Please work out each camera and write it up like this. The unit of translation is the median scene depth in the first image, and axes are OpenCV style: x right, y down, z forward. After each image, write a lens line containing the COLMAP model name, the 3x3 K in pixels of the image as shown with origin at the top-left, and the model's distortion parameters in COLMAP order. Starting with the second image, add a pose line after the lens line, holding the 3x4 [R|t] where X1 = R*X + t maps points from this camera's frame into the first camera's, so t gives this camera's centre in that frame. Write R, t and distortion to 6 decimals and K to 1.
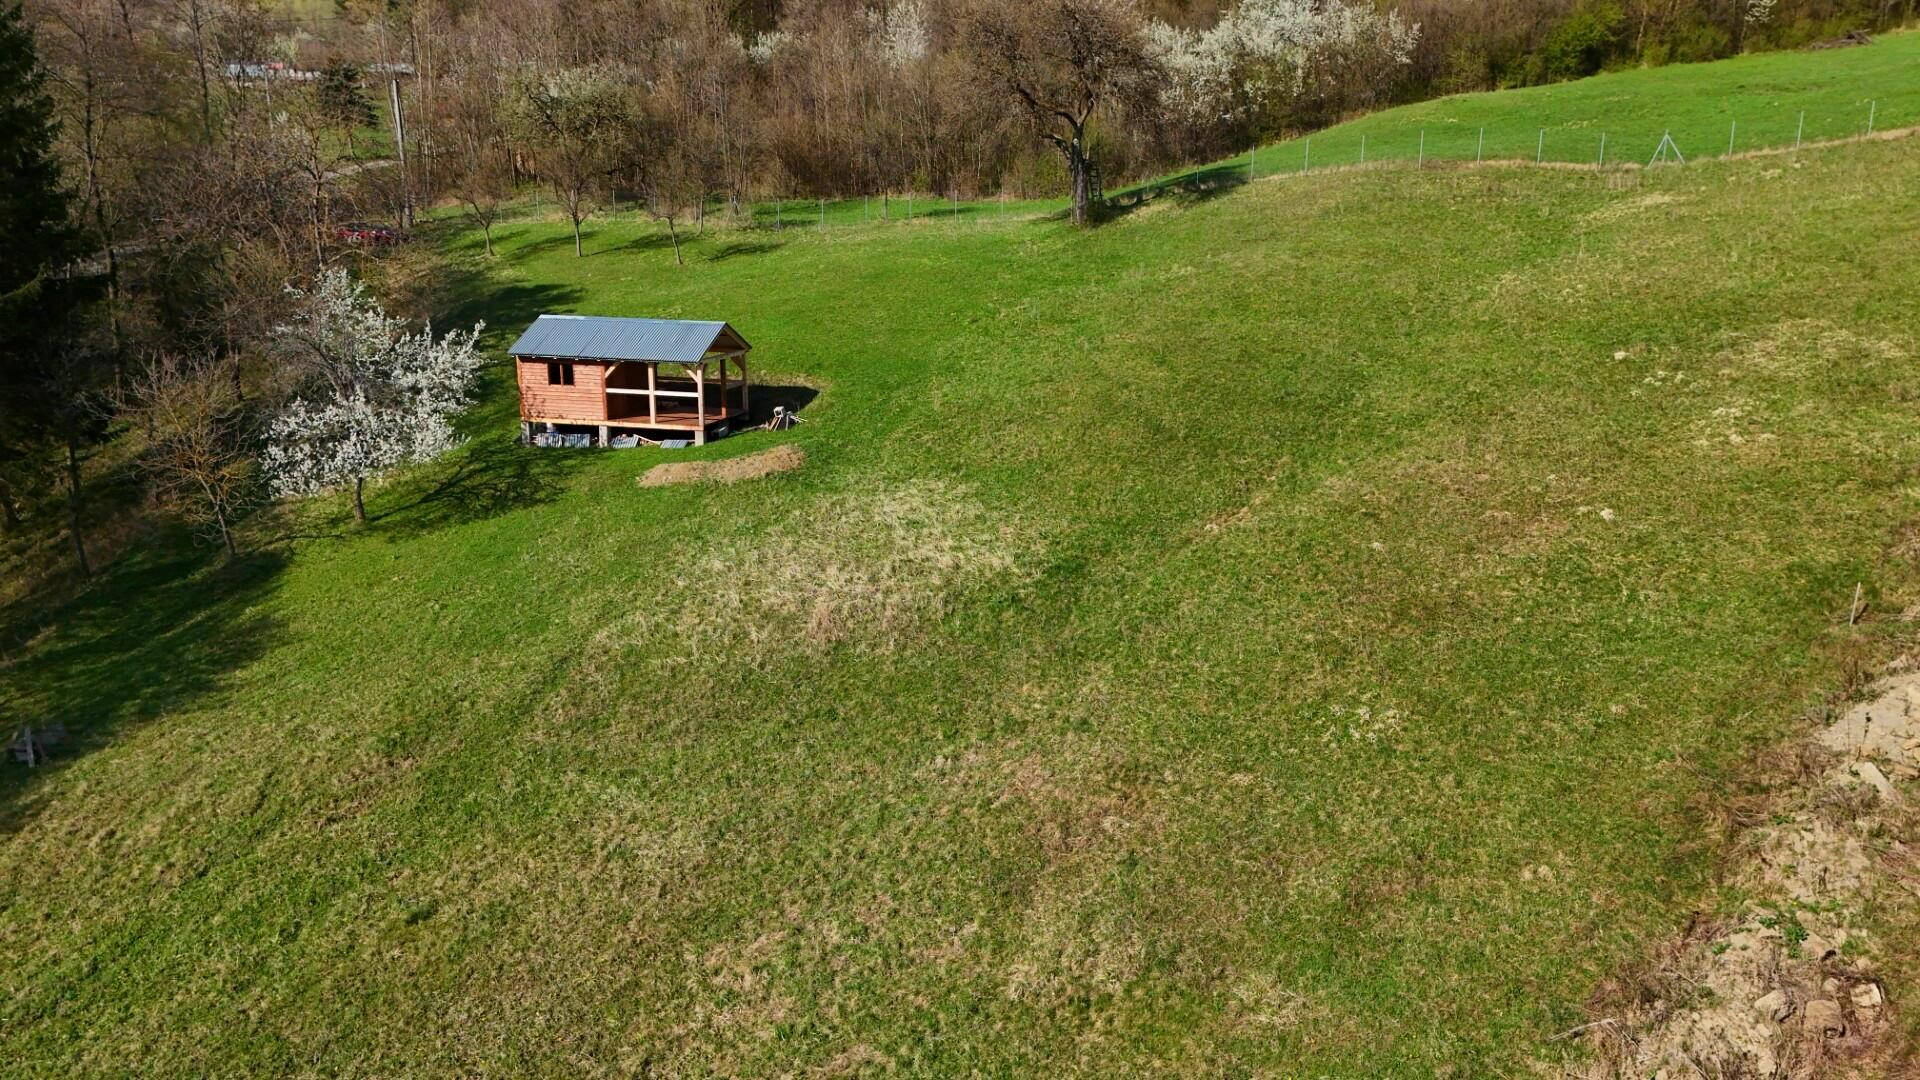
lens RADIAL K [[1426.3, 0, 972.3], [0, 1426.3, 546.1], [0, 0, 1]] dist [0.072907, -0.063866]
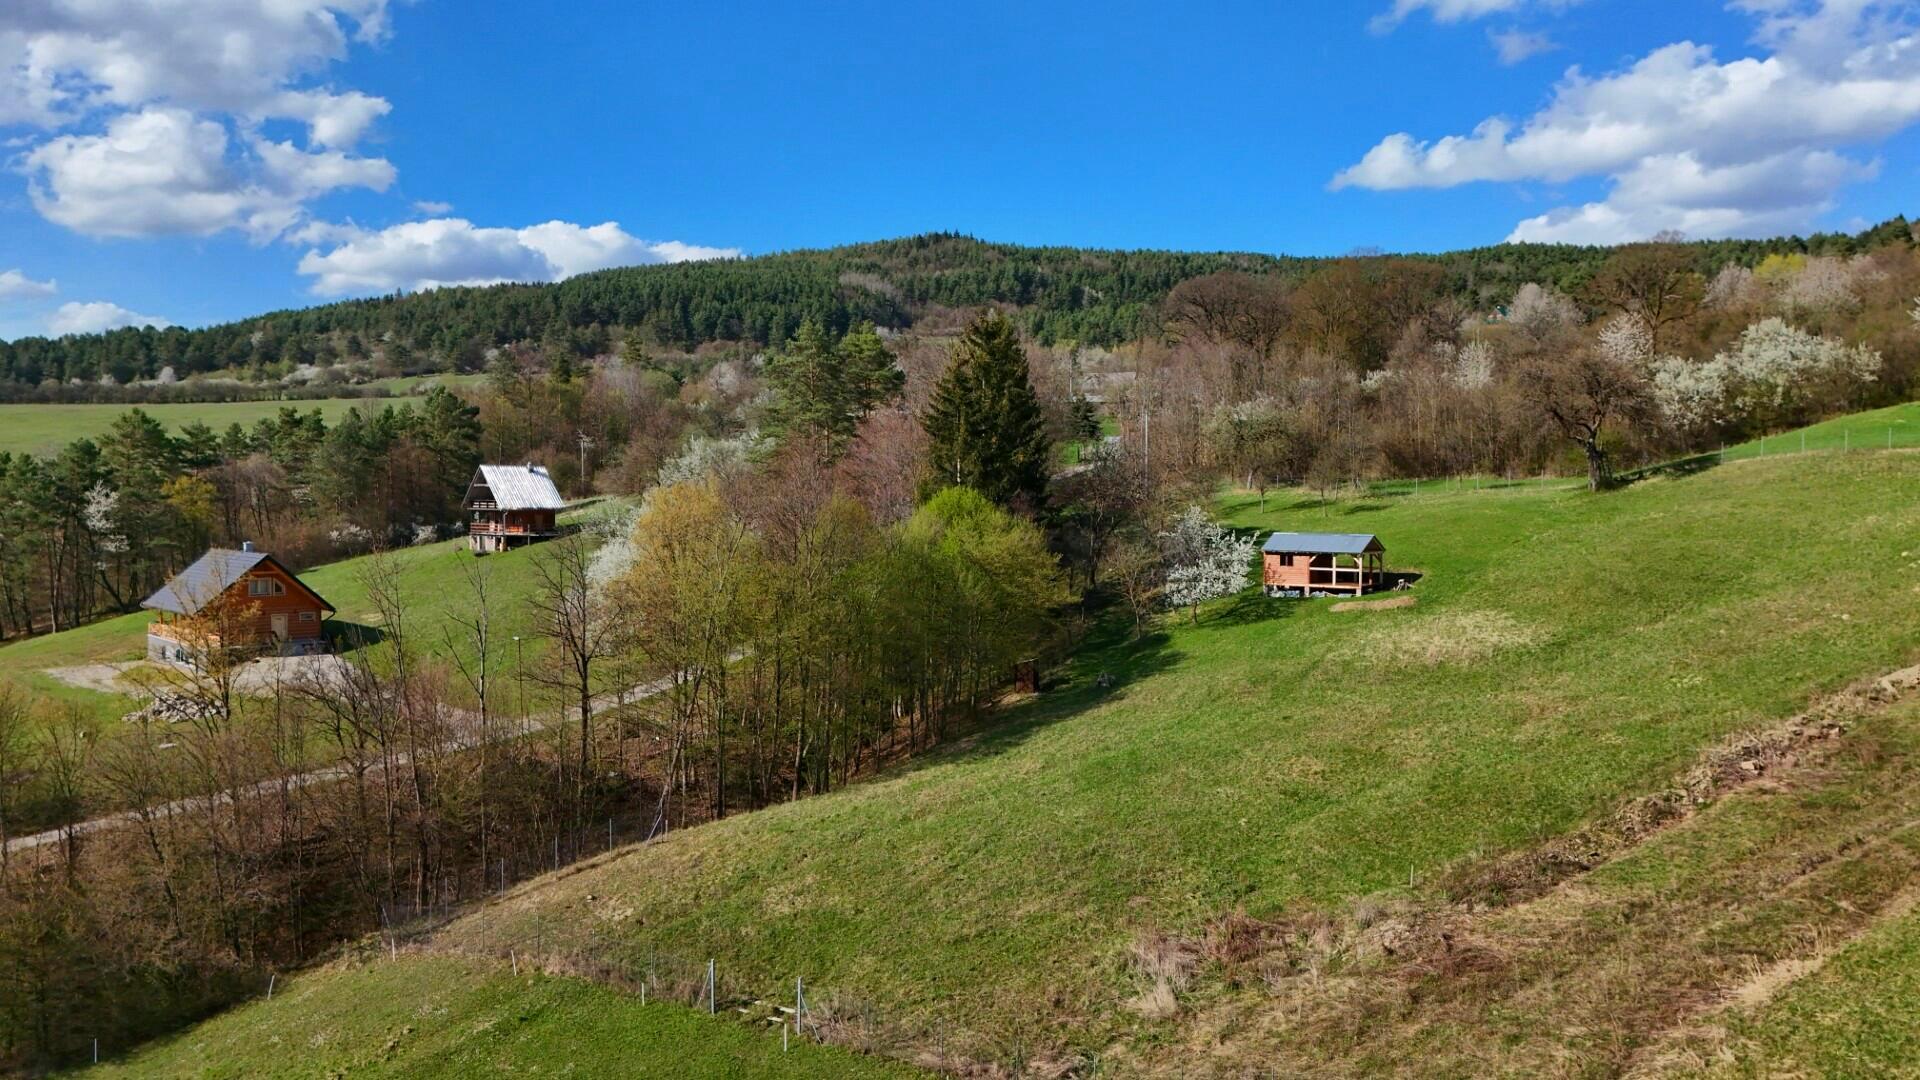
lens RADIAL K [[1426.3, 0, 951.6], [0, 1426.3, 540.2], [0, 0, 1]] dist [0.072907, -0.063866]
pose [[0.924759, 0.009860, -0.380426, 0.035341], [-0.087074, 0.978627, -0.186299, 0.249163], [0.370458, 0.205406, 0.905853, -0.922399]]
